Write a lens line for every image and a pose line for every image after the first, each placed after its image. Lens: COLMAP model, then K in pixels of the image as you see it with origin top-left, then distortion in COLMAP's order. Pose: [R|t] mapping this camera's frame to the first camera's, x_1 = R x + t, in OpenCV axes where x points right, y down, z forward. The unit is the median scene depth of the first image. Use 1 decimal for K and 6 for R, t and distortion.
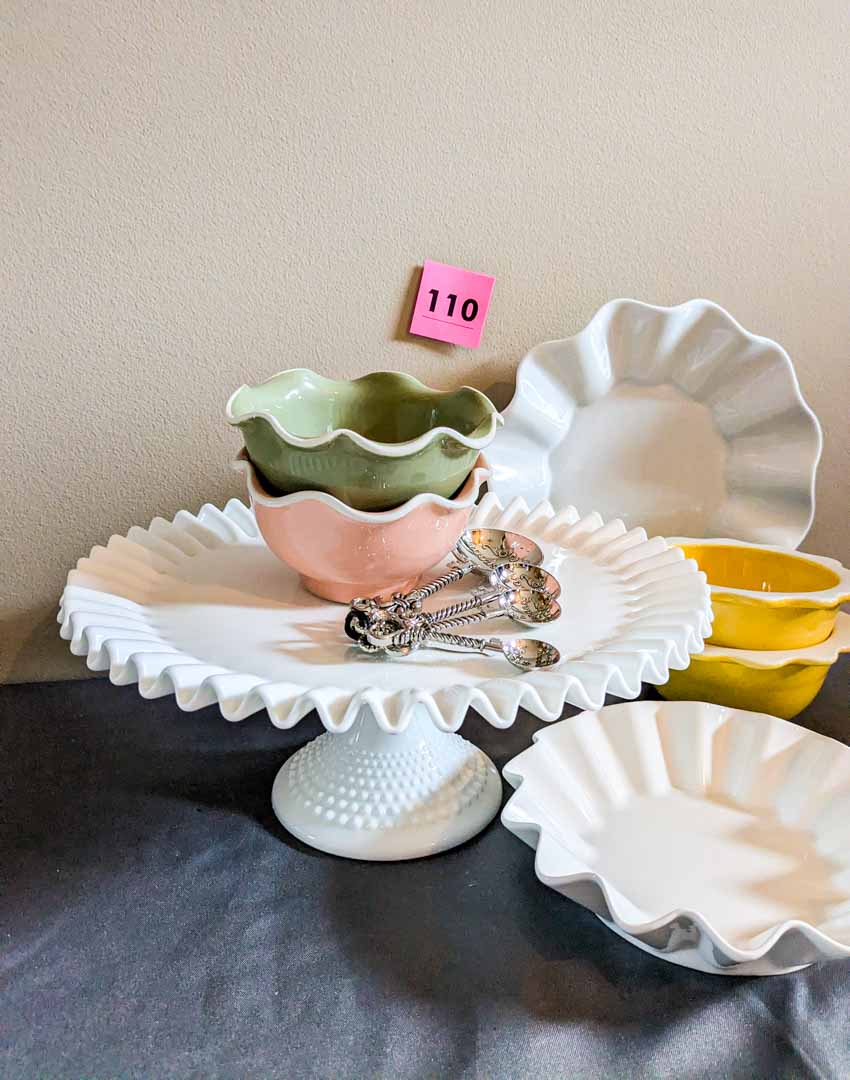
lens RADIAL K [[879.7, 0, 435.3], [0, 879.7, 498.9], [0, 0, 1]] dist [0.004792, -0.025412]
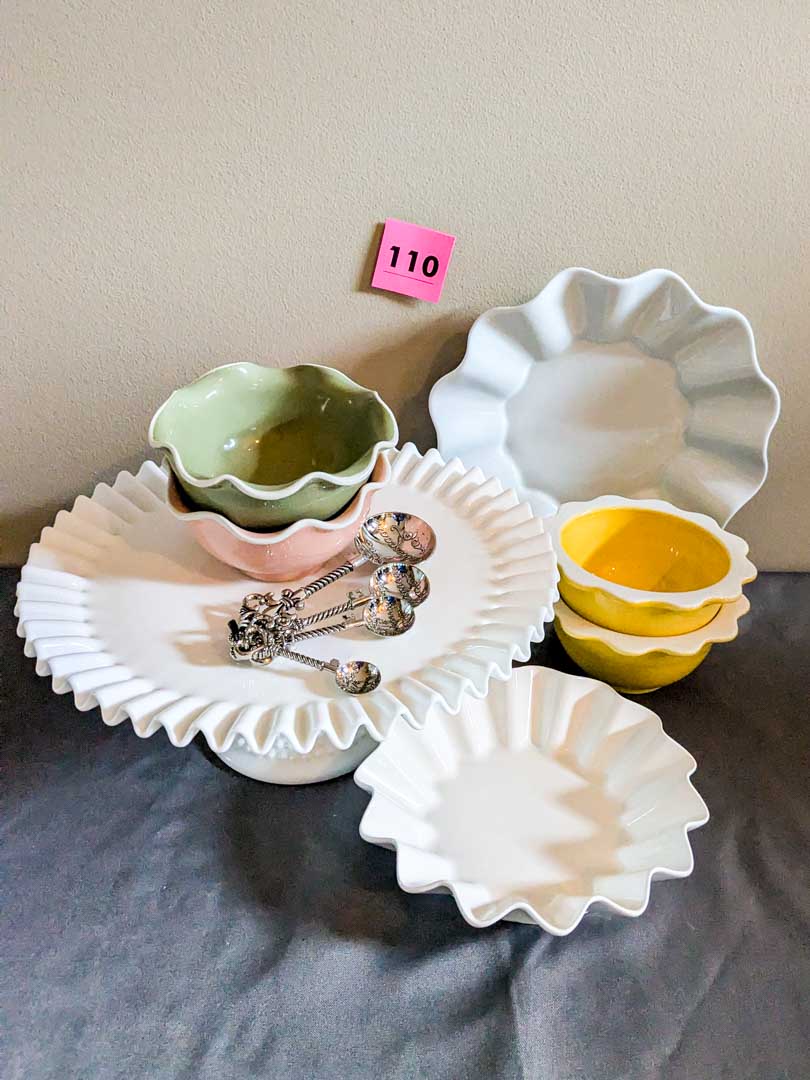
lens RADIAL K [[964.0, 0, 457.2], [0, 964.0, 468.7], [0, 0, 1]] dist [0.013425, -0.040208]
pose [[0.990229, 0.084793, -0.110710, 0.227129], [-0.055913, 0.968706, 0.241832, -0.274625], [0.127751, -0.233279, 0.963982, -0.146228]]
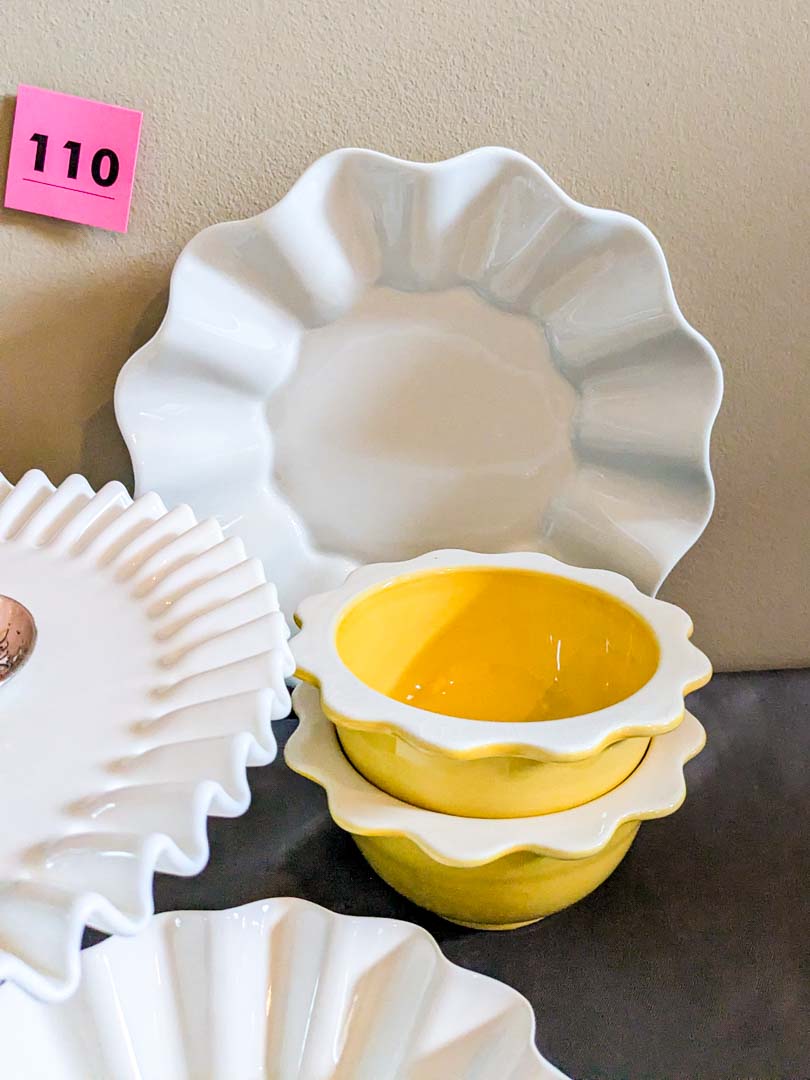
lens RADIAL K [[1004.2, 0, 458.8], [0, 1004.2, 426.6], [0, 0, 1]] dist [-0.015707, 0.000000]
pose [[0.998121, 0.011567, -0.060178, 0.338786], [-0.006667, 0.996691, 0.081006, -0.102030], [0.060916, -0.080452, 0.994895, 0.344908]]
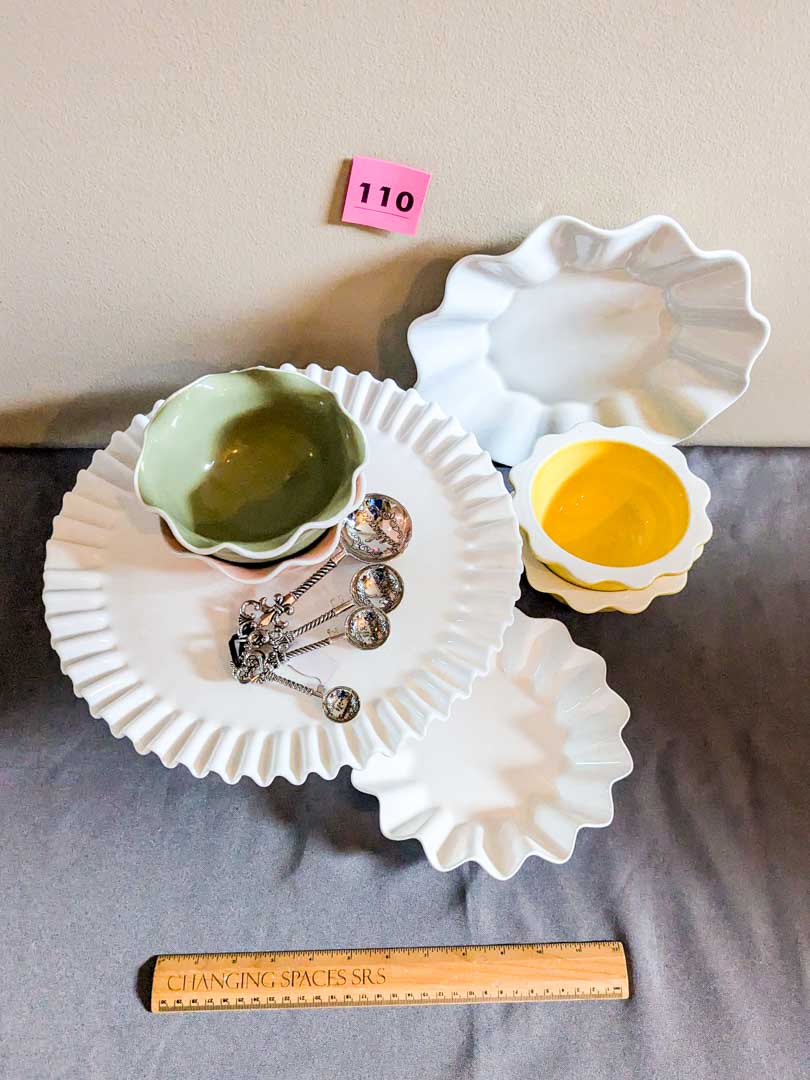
lens RADIAL K [[964.0, 0, 427.8], [0, 964.0, 544.9], [0, 0, 1]] dist [0.013425, -0.040208]
pose [[0.985208, 0.140440, -0.098189, 0.228282], [-0.032641, 0.716308, 0.697020, -0.709086], [0.168223, -0.683505, 0.710297, 0.022196]]
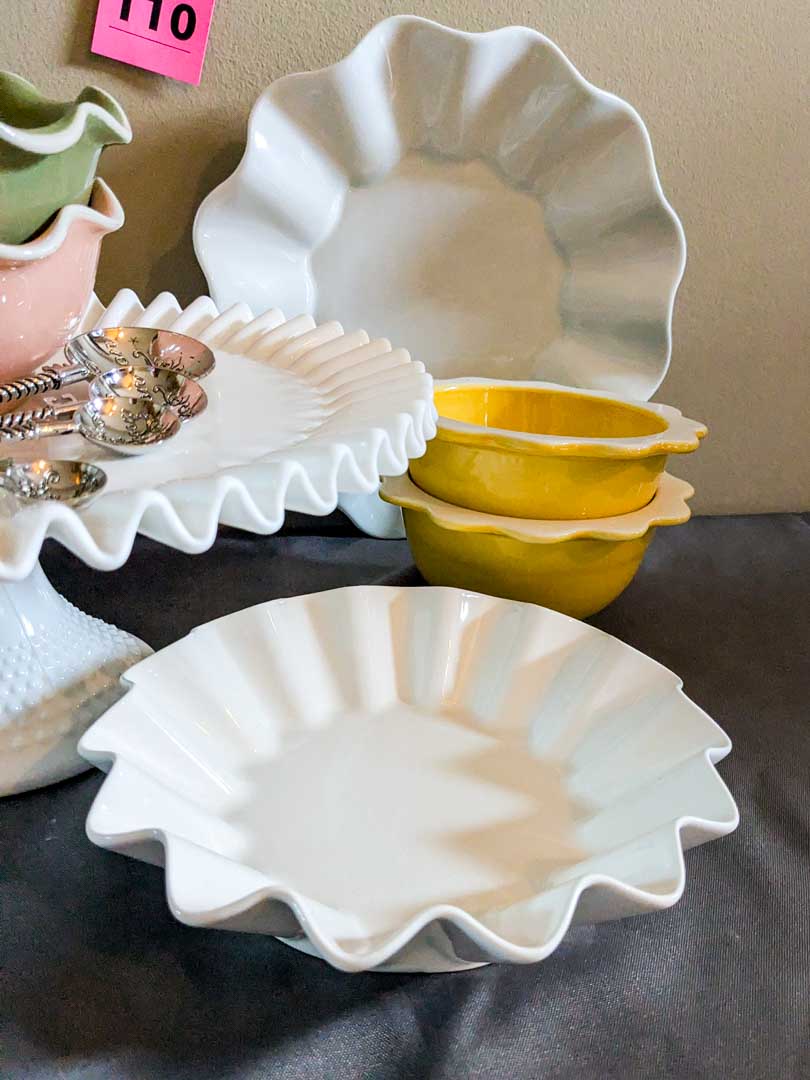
lens RADIAL K [[964.0, 0, 428.2], [0, 964.0, 570.4], [0, 0, 1]] dist [0.013425, -0.040208]
pose [[0.996380, 0.017768, 0.083129, 0.181737], [-0.031899, 0.984601, 0.171884, 0.069617], [-0.078795, -0.173914, 0.981603, 0.199195]]
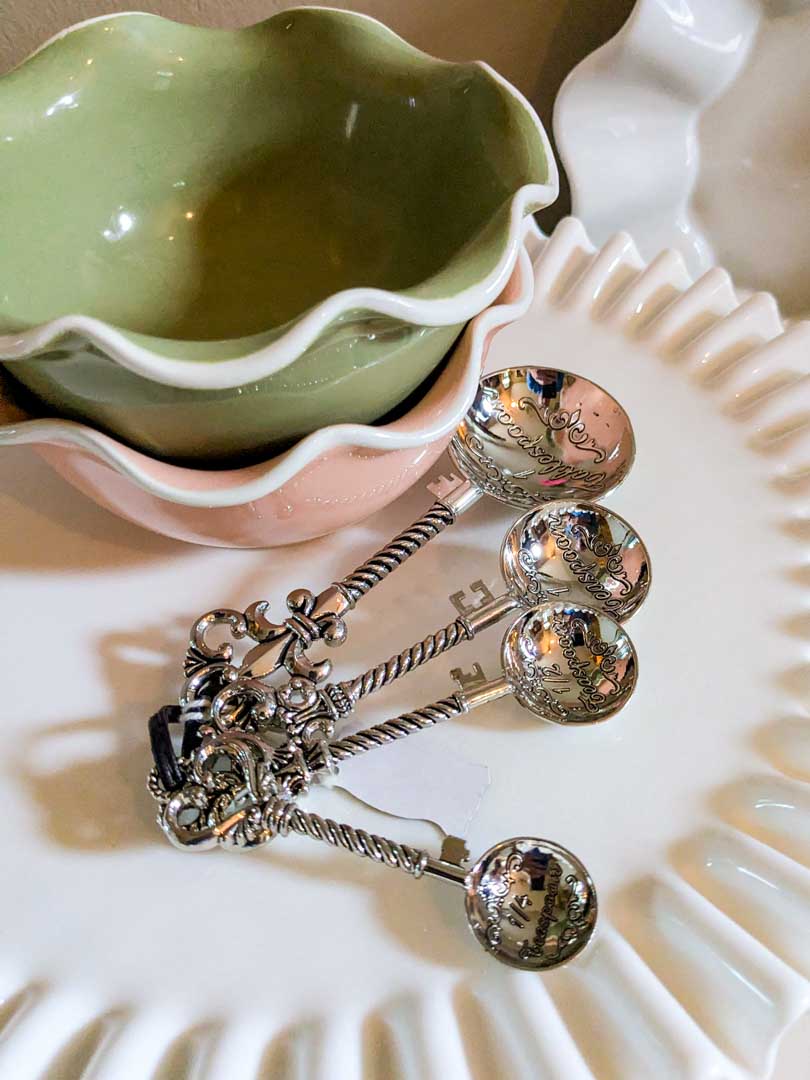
lens RADIAL K [[964.0, 0, 431.8], [0, 964.0, 524.1], [0, 0, 1]] dist [0.013425, -0.040208]
pose [[0.989842, 0.057247, -0.130137, 0.067326], [0.013066, 0.874847, 0.484222, -0.128524], [0.141570, -0.481004, 0.865213, 0.406388]]
